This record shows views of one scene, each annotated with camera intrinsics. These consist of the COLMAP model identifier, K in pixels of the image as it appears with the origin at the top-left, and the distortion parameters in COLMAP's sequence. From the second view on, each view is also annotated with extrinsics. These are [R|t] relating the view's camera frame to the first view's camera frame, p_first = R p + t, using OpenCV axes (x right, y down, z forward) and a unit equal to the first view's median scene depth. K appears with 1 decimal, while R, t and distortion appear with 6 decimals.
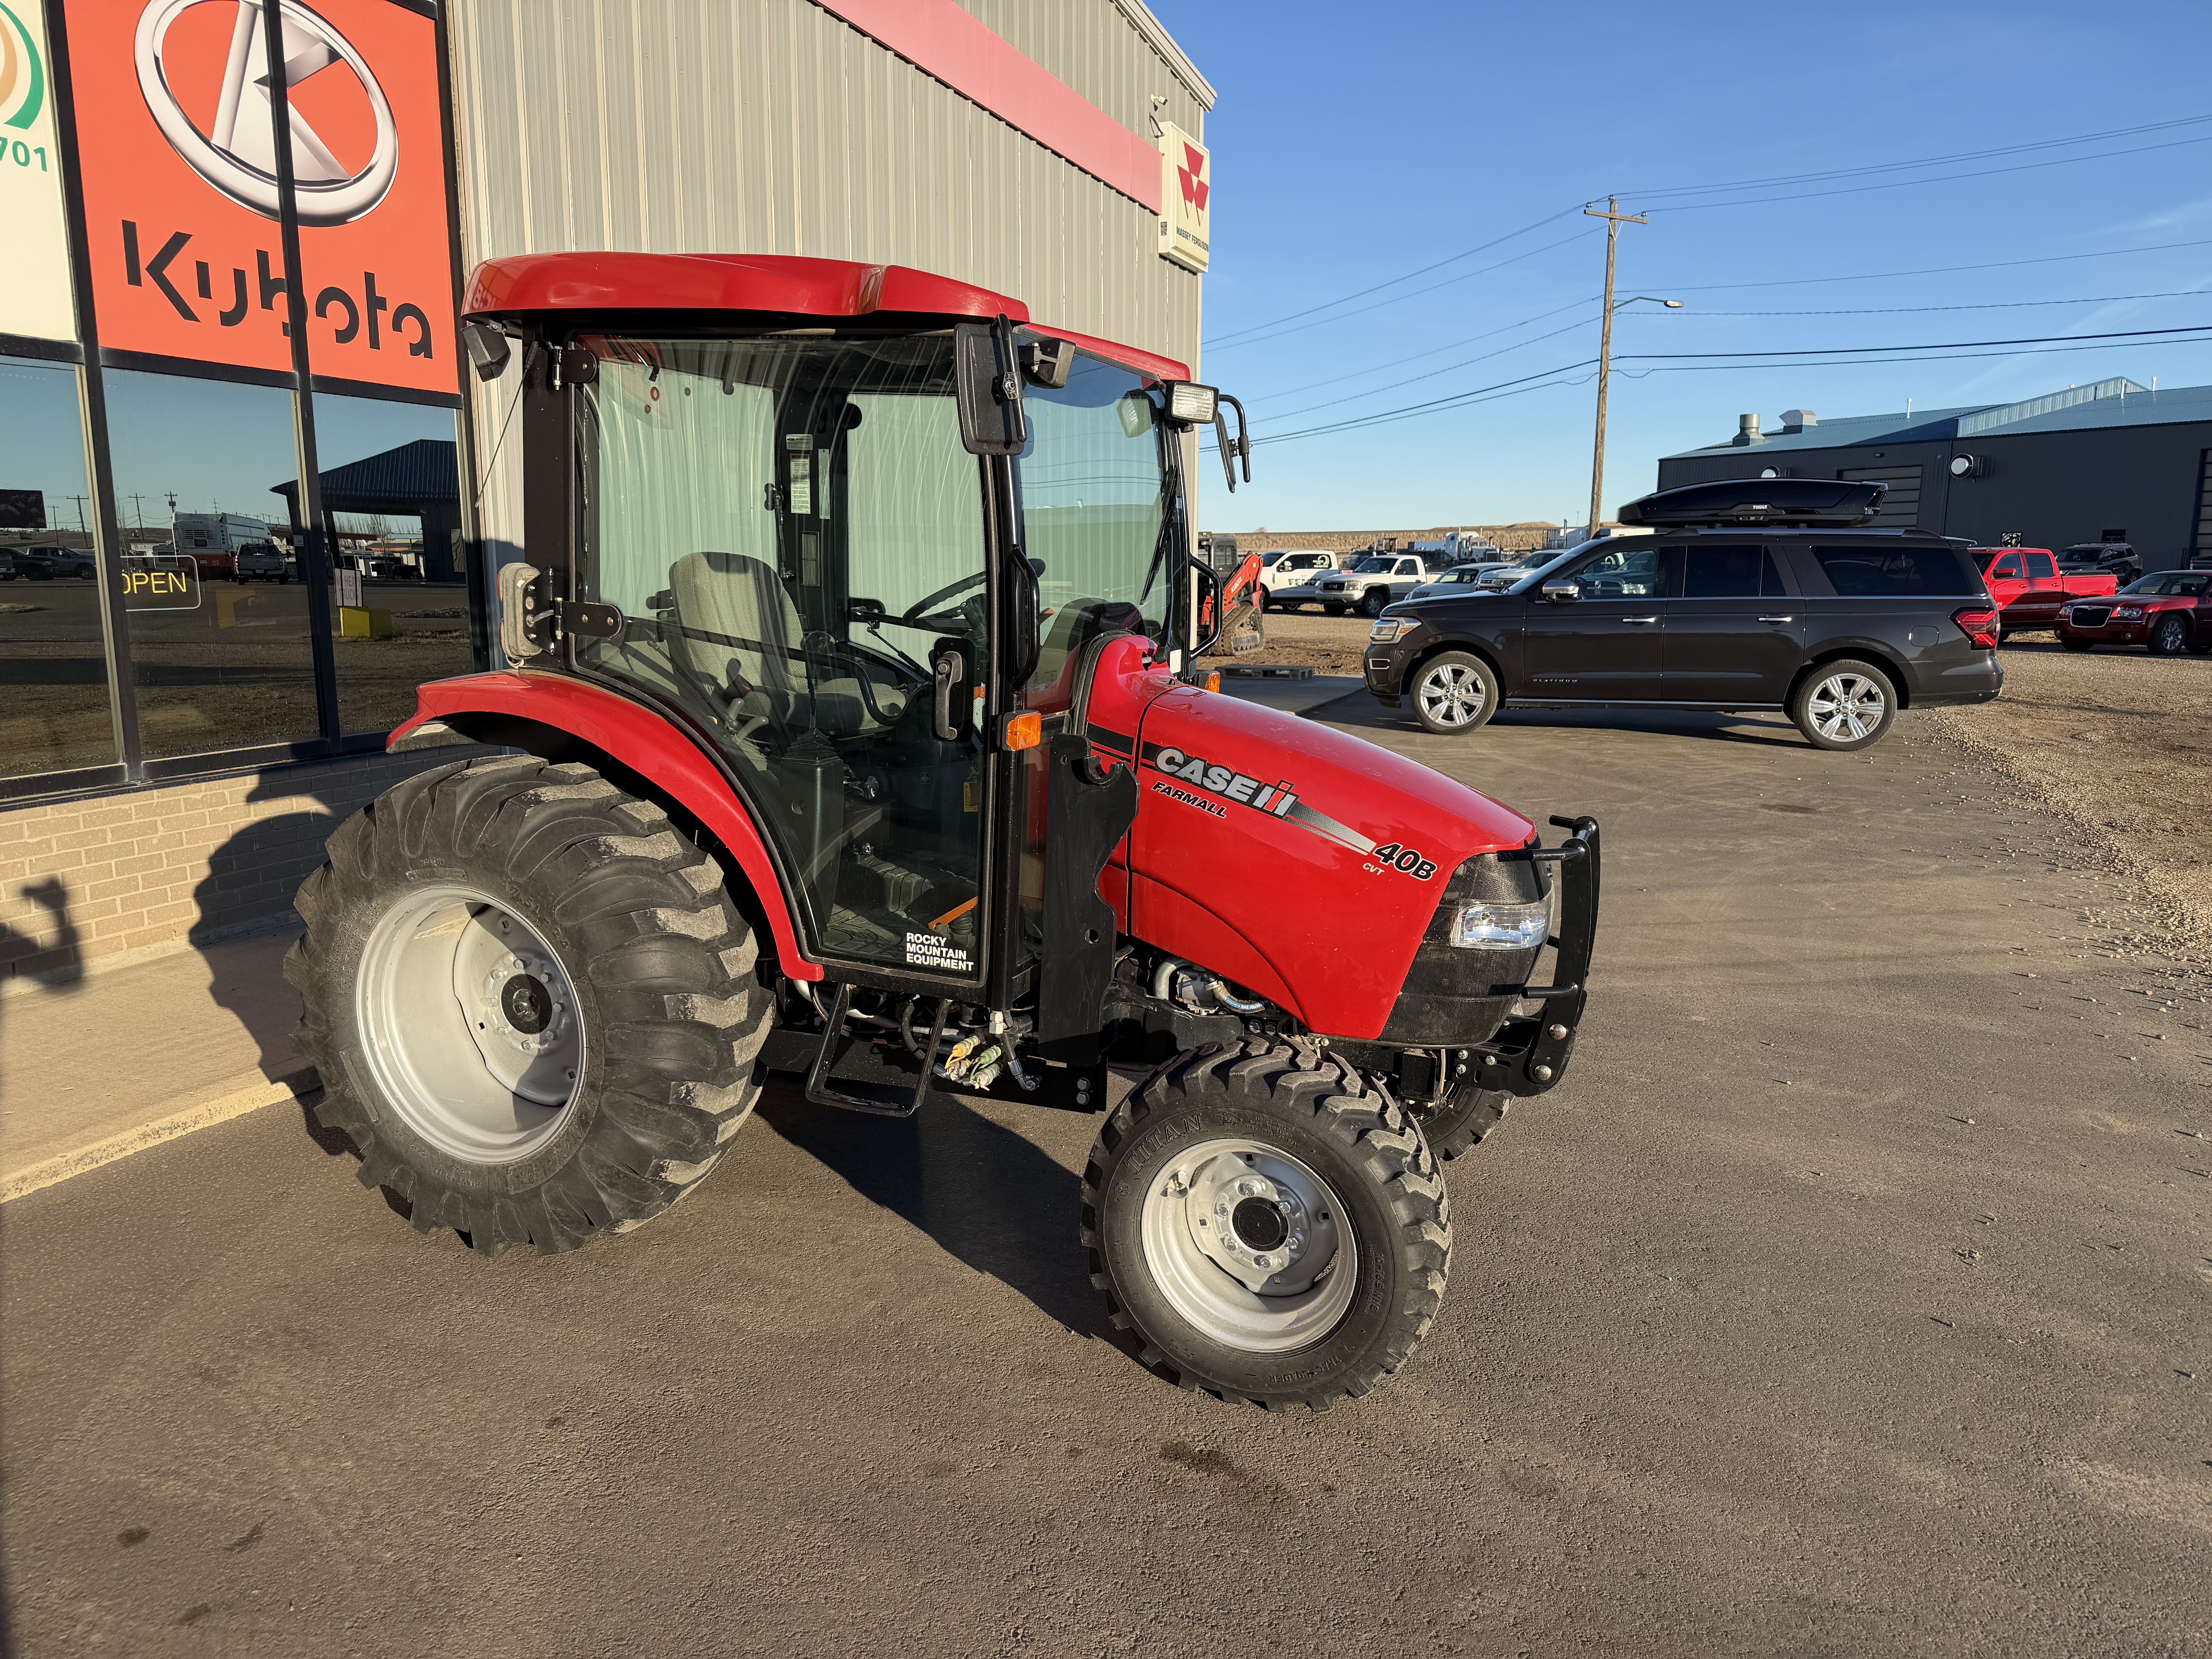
lens RADIAL K [[1580.8, 0, 1105.8], [0, 1580.8, 831.1], [0, 0, 1]] dist [0.007747, -0.005039]
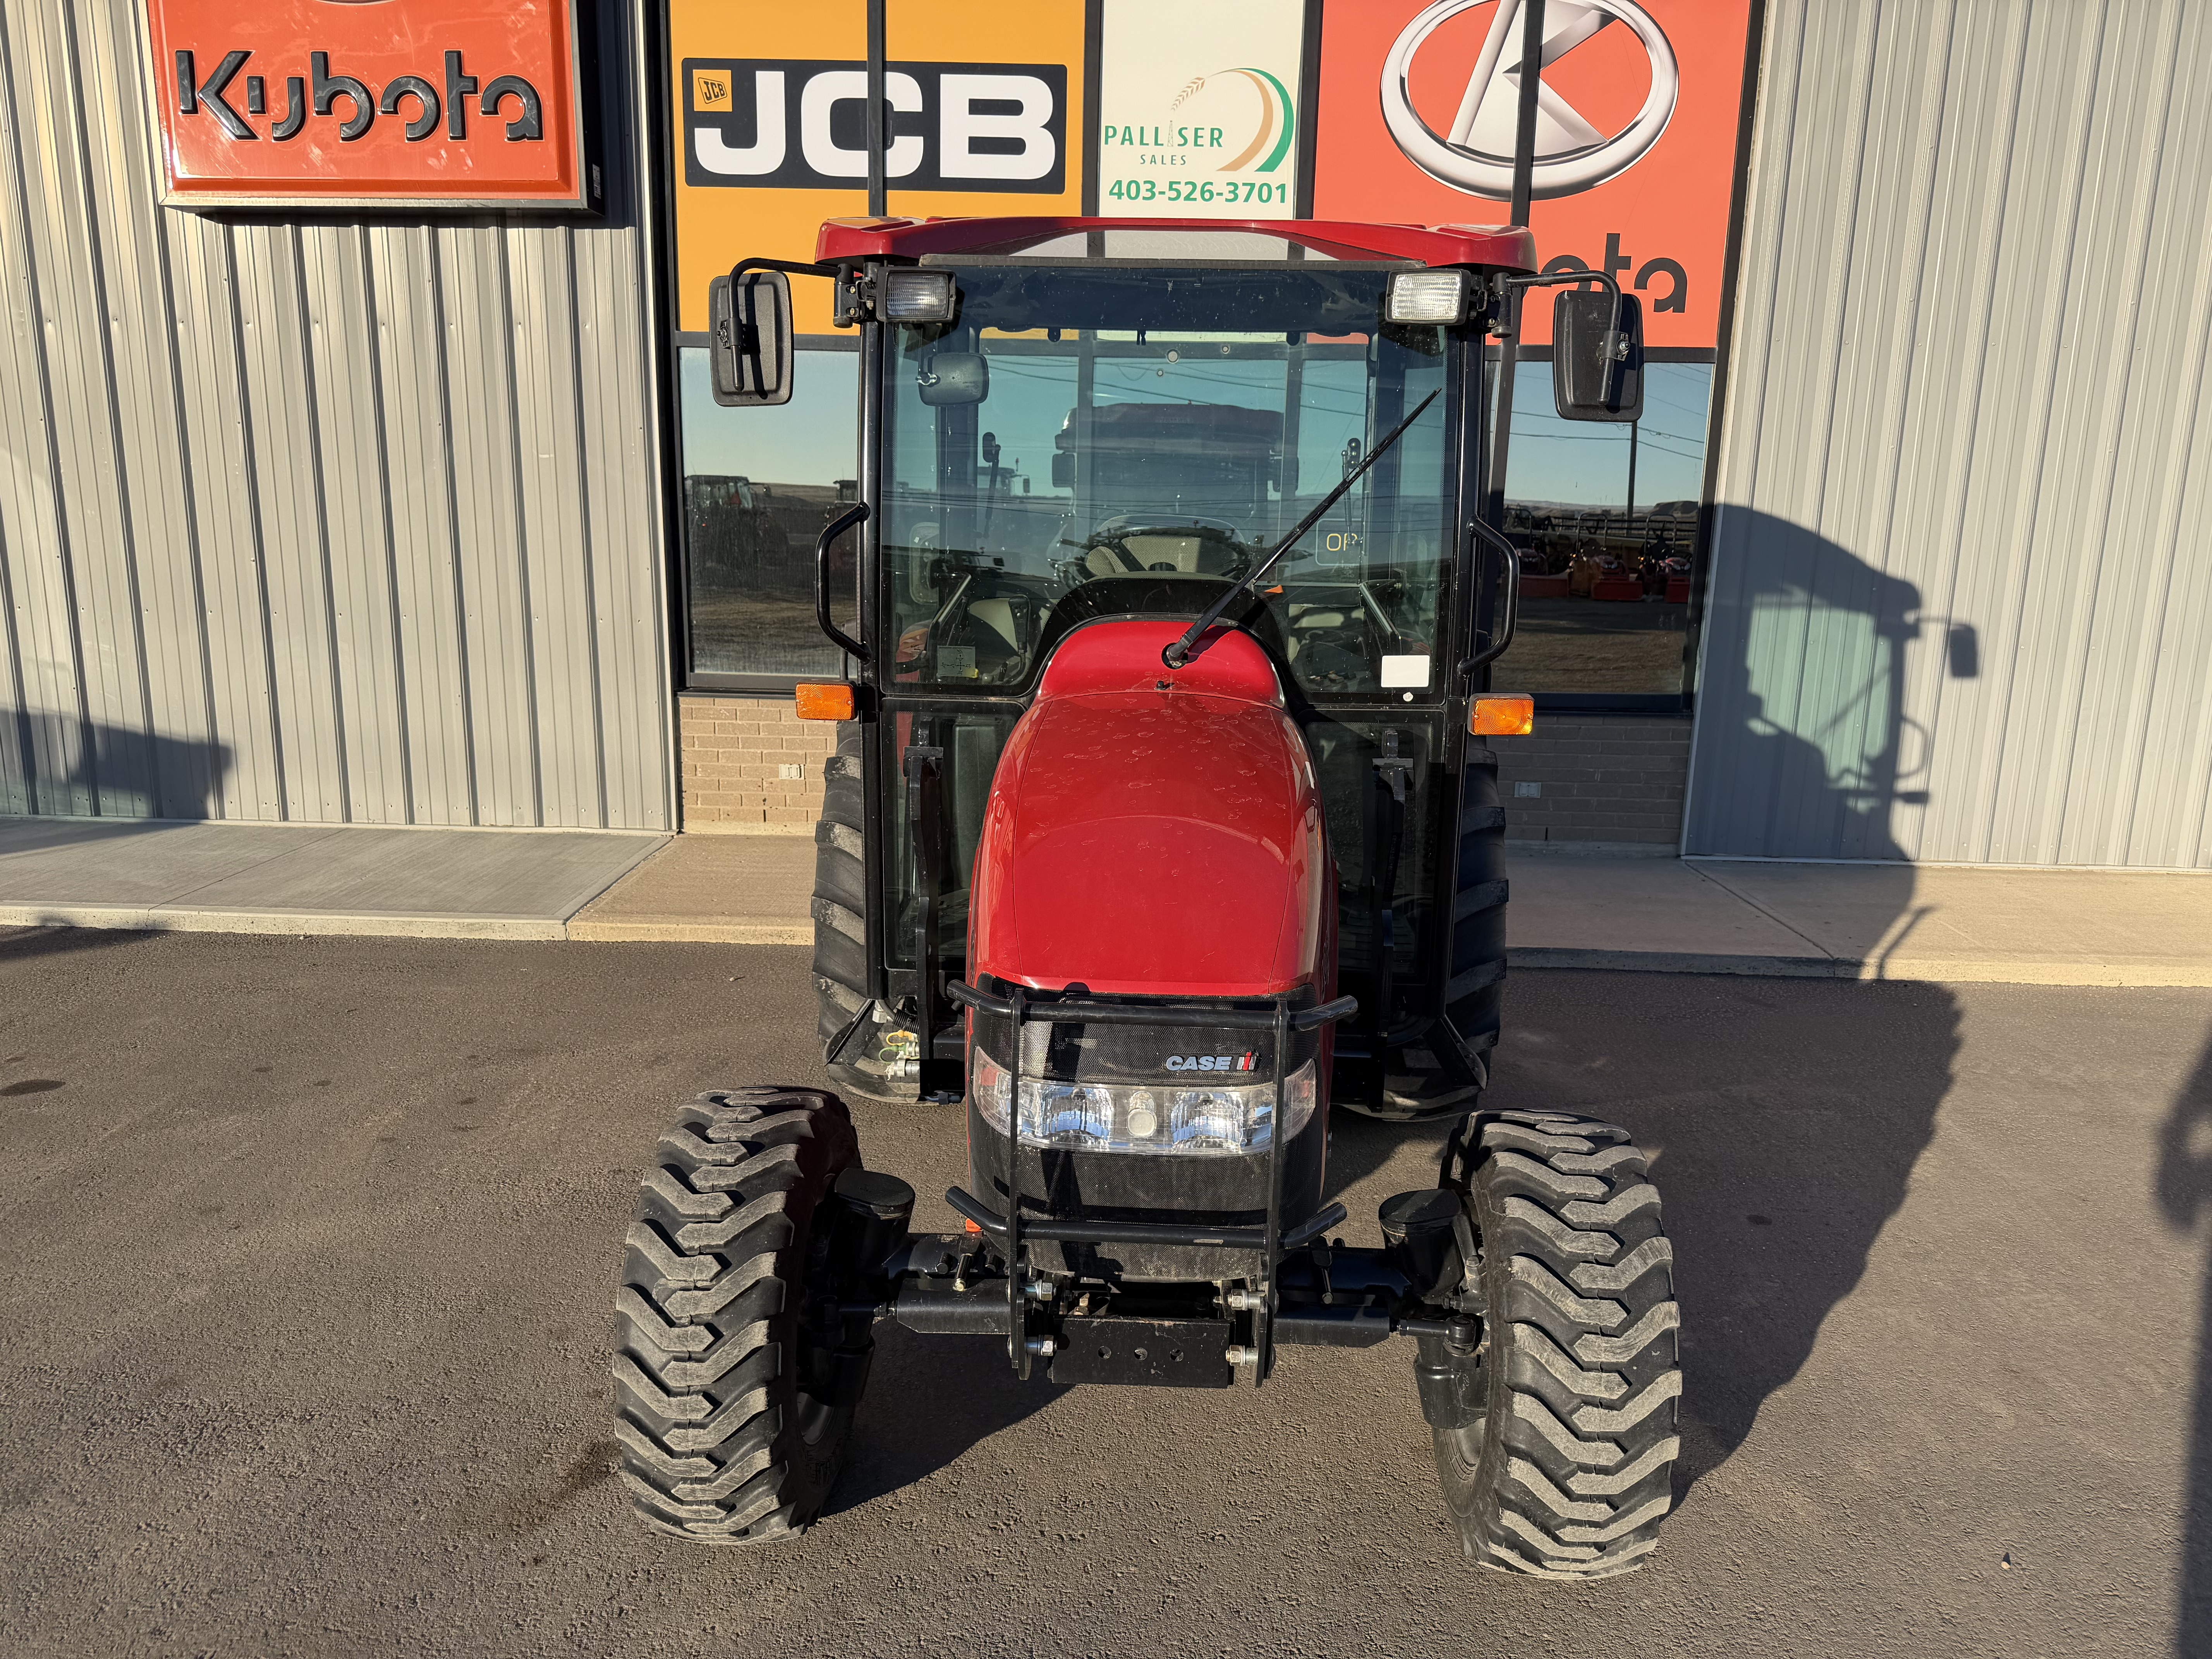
lens RADIAL K [[1580.8, 0, 1101.4], [0, 1580.8, 840.6], [0, 0, 1]] dist [0.007747, -0.005039]
pose [[0.324937, 0.200420, -0.924255, 0.460539], [-0.176671, 0.972947, 0.148867, -0.078661], [0.929087, 0.114917, 0.351555, 0.427437]]
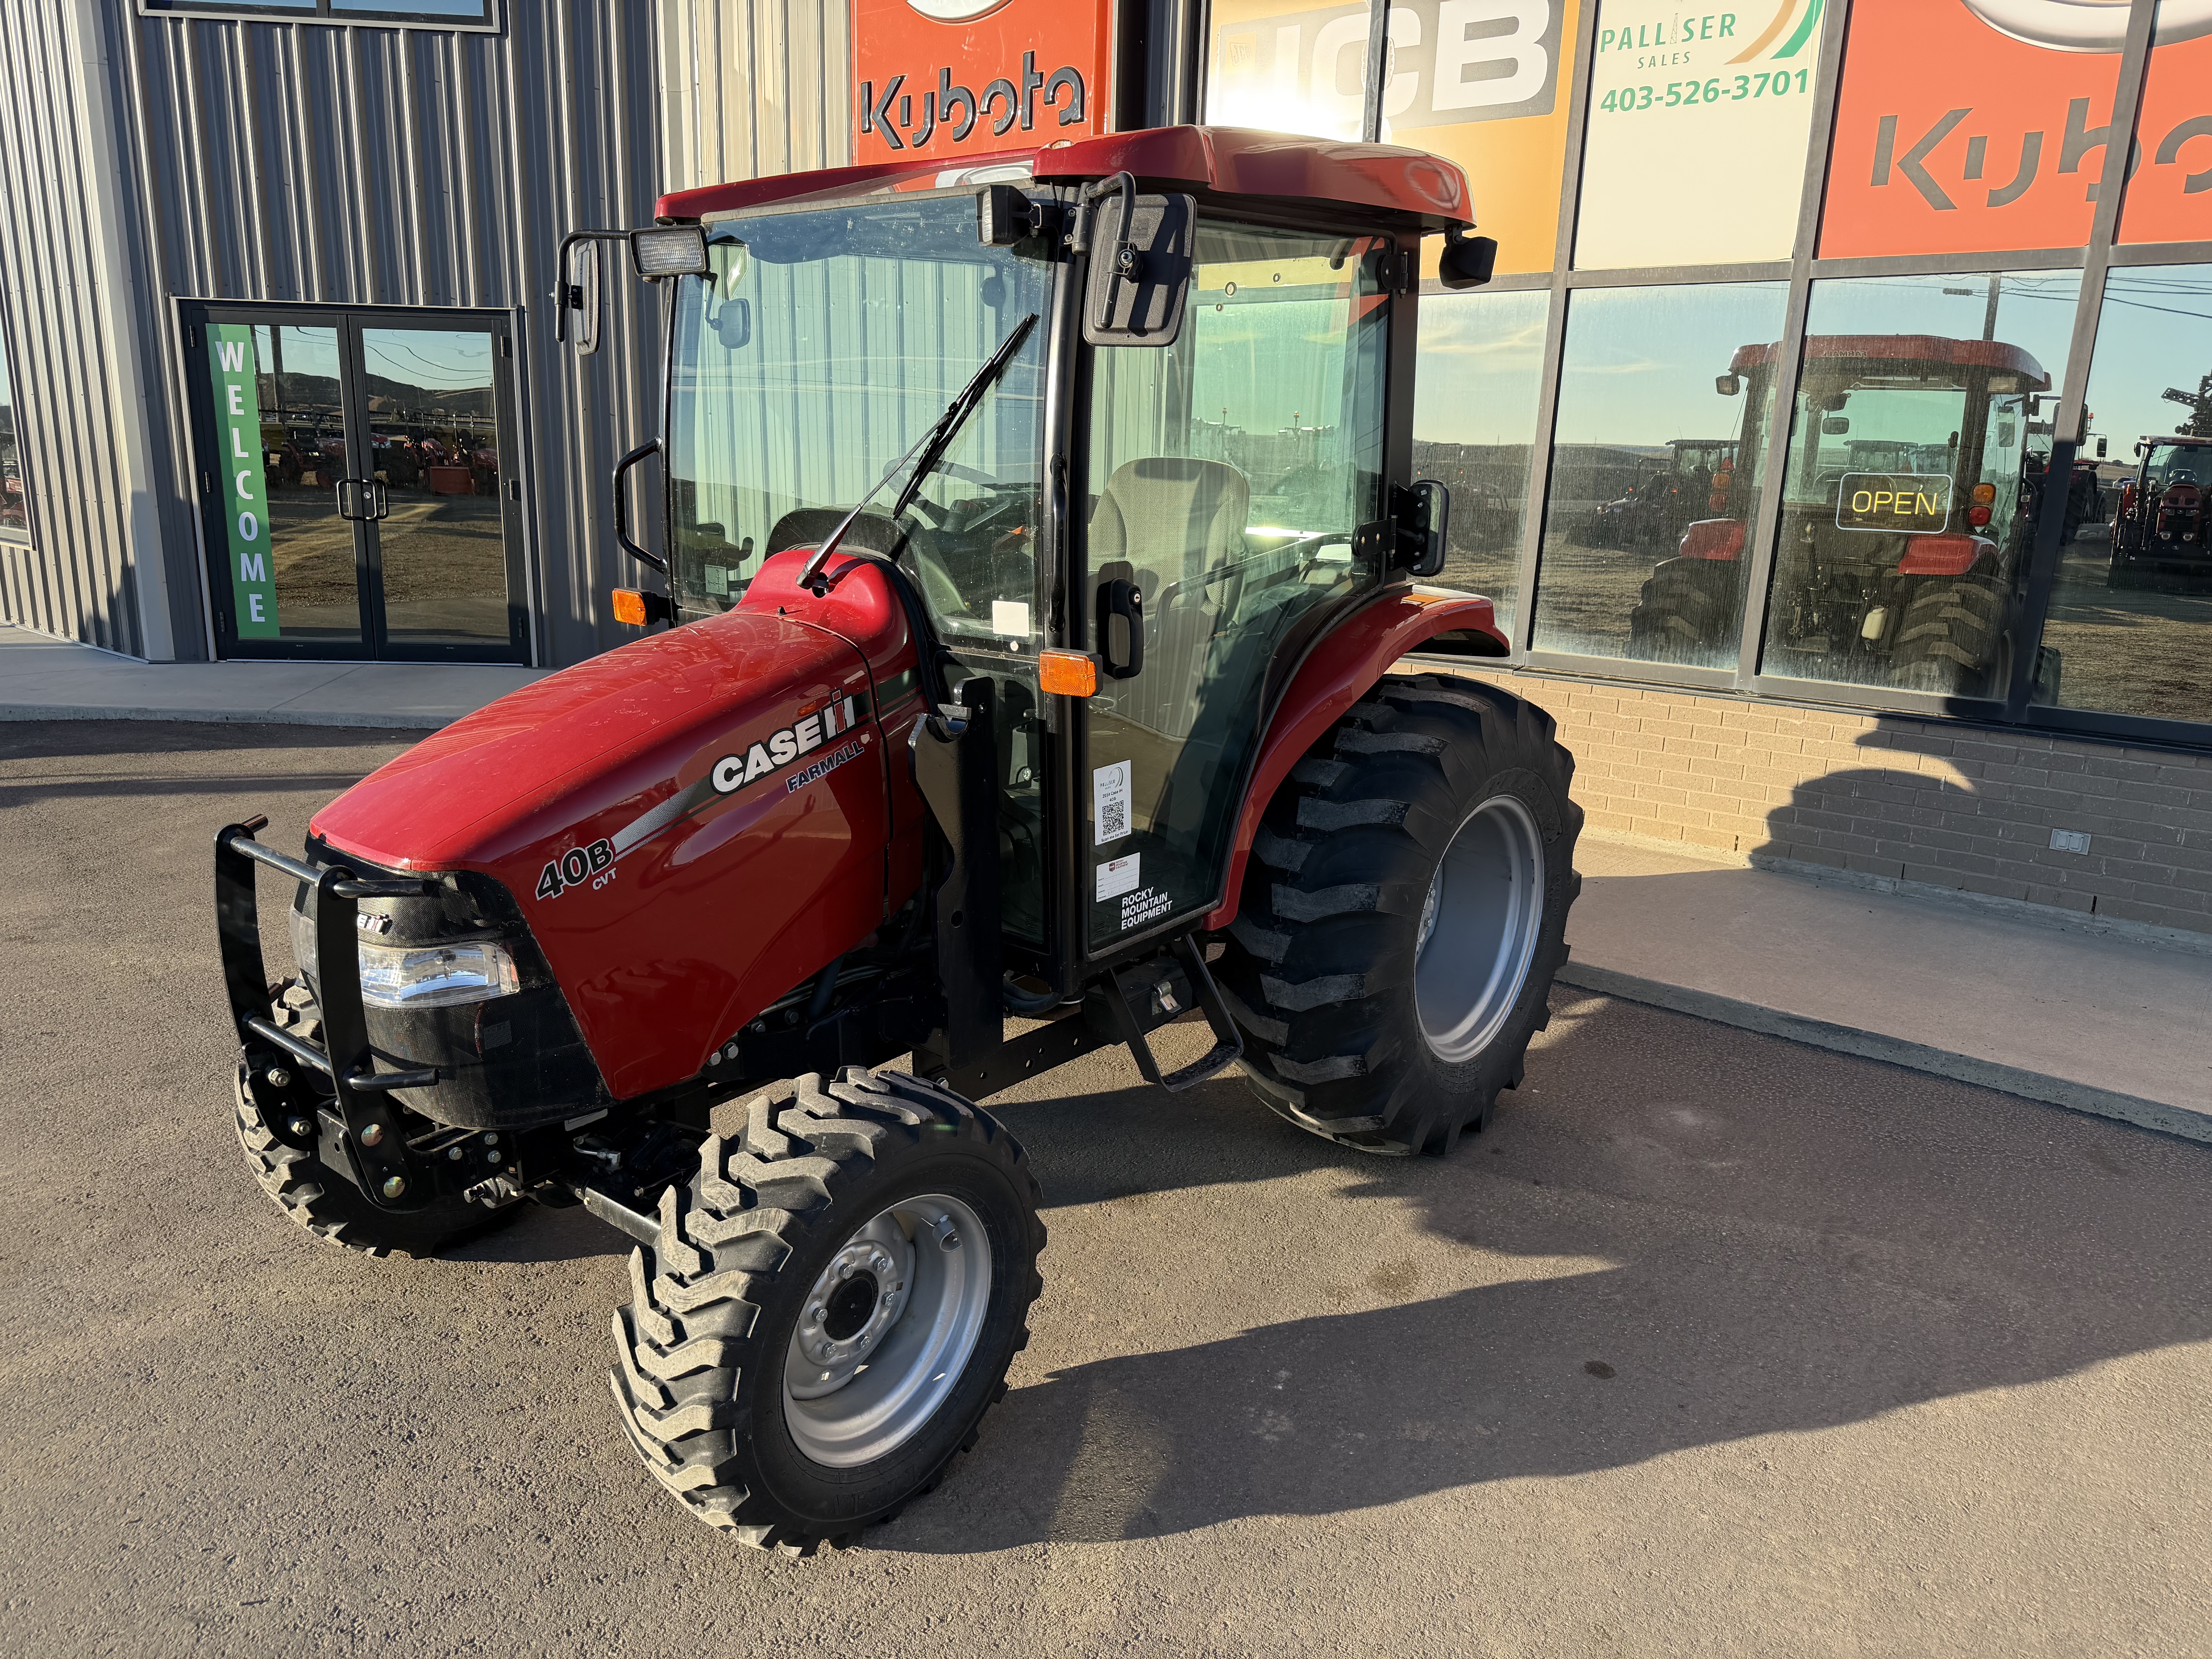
lens RADIAL K [[1580.8, 0, 1087.9], [0, 1580.8, 826.4], [0, 0, 1]] dist [0.007747, -0.005039]
pose [[-0.325358, 0.215588, -0.920687, 0.462561], [-0.186466, 0.939916, 0.285985, -0.153813], [0.927024, 0.264724, -0.265609, 0.844903]]
